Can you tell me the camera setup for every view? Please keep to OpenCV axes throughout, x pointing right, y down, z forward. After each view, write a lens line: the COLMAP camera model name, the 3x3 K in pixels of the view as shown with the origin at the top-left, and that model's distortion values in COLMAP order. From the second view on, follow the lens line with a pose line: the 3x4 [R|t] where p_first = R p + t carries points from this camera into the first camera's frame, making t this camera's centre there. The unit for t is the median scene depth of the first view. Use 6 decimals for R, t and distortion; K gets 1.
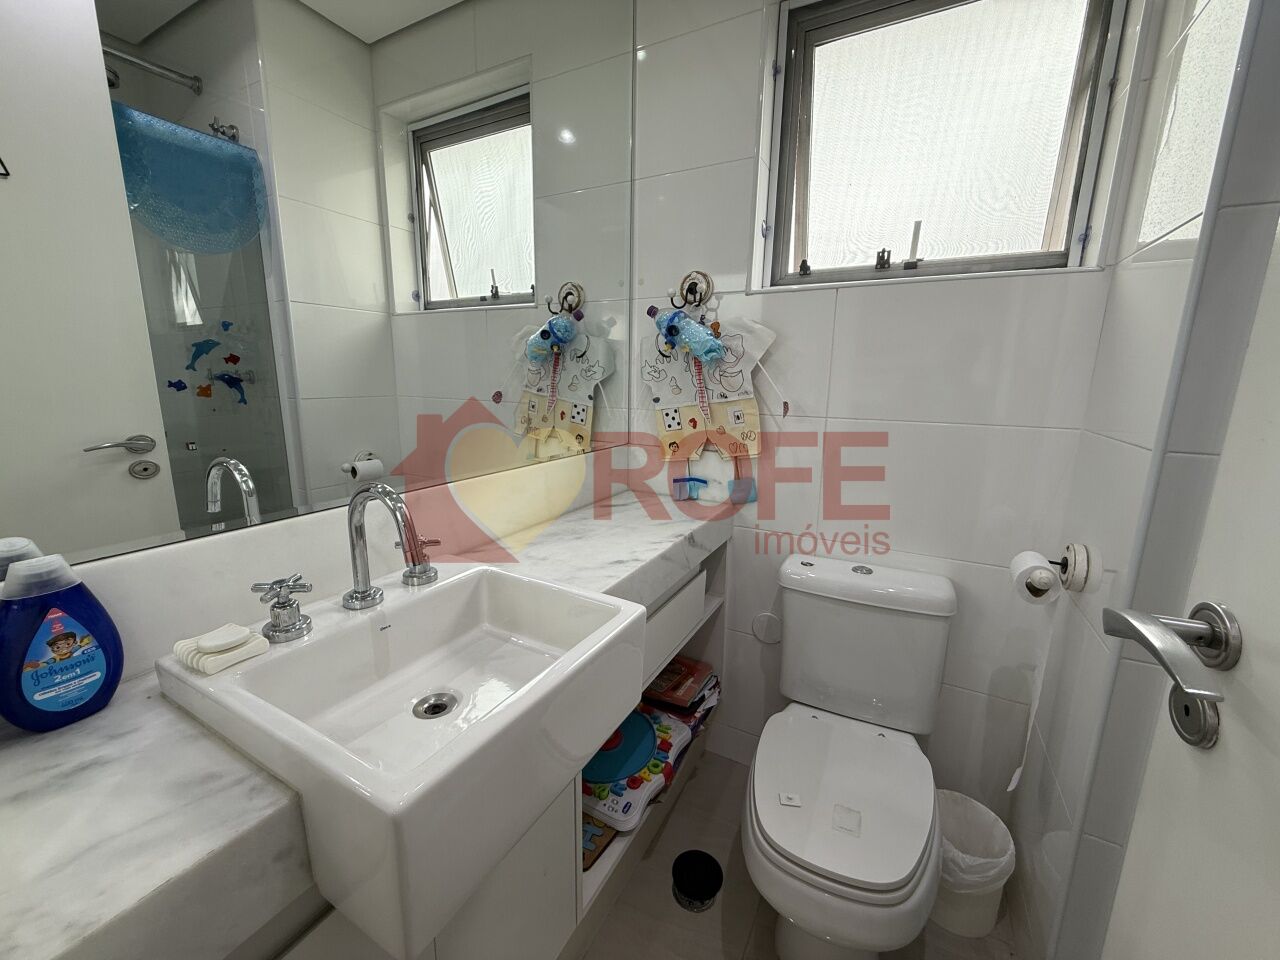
lens RADIAL K [[509.7, 0, 635.2], [0, 509.7, 476.3], [0, 0, 1]] dist [-0.000756, -0.000093]
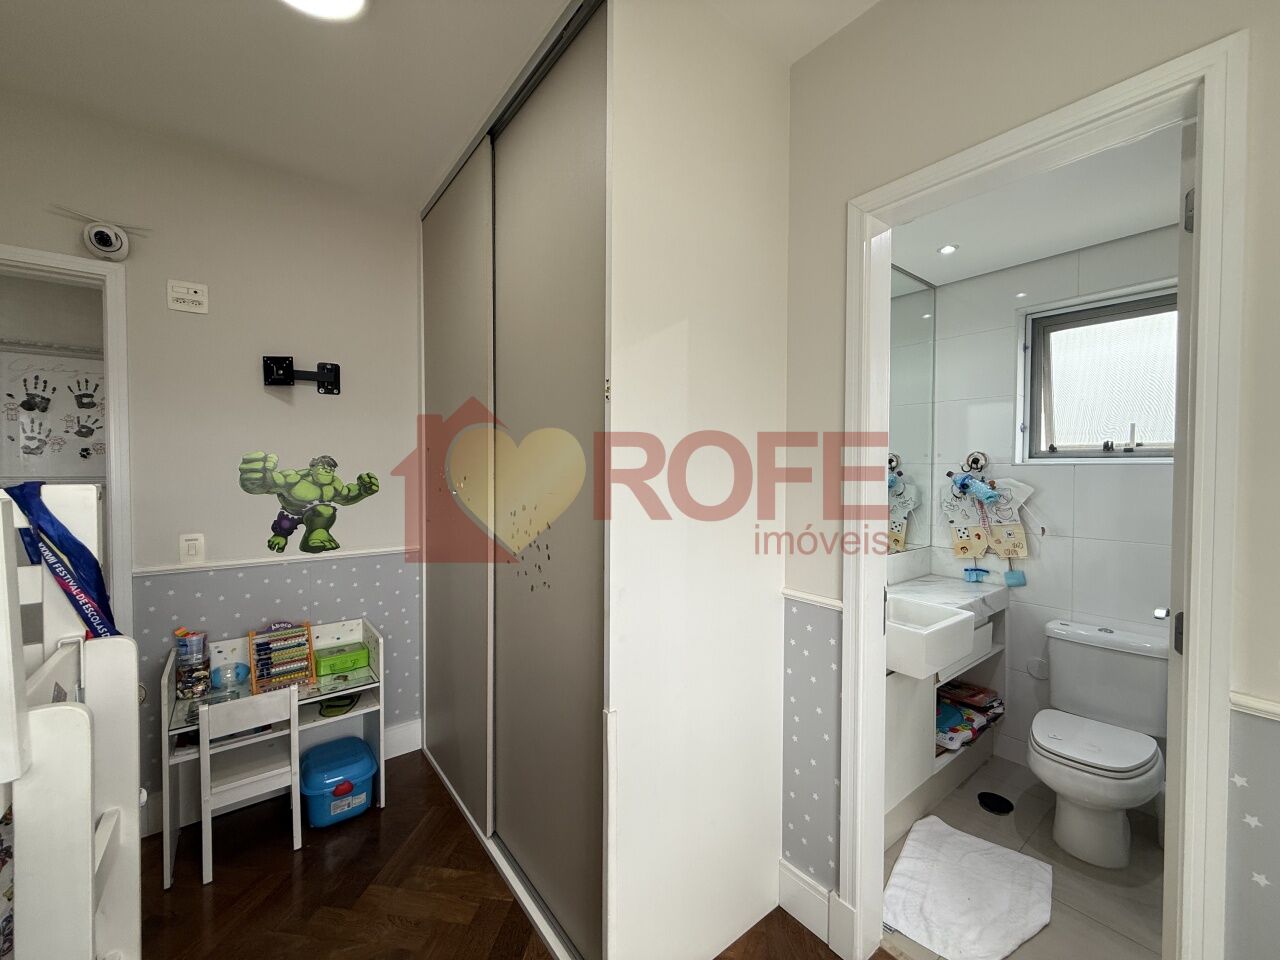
lens RADIAL K [[509.7, 0, 635.2], [0, 509.7, 476.3], [0, 0, 1]] dist [-0.000756, -0.000093]
pose [[0.913998, -0.003917, -0.405700, -0.255667], [-0.068228, 0.984229, -0.163213, 0.057917], [0.399941, 0.176856, 0.899316, -1.087128]]
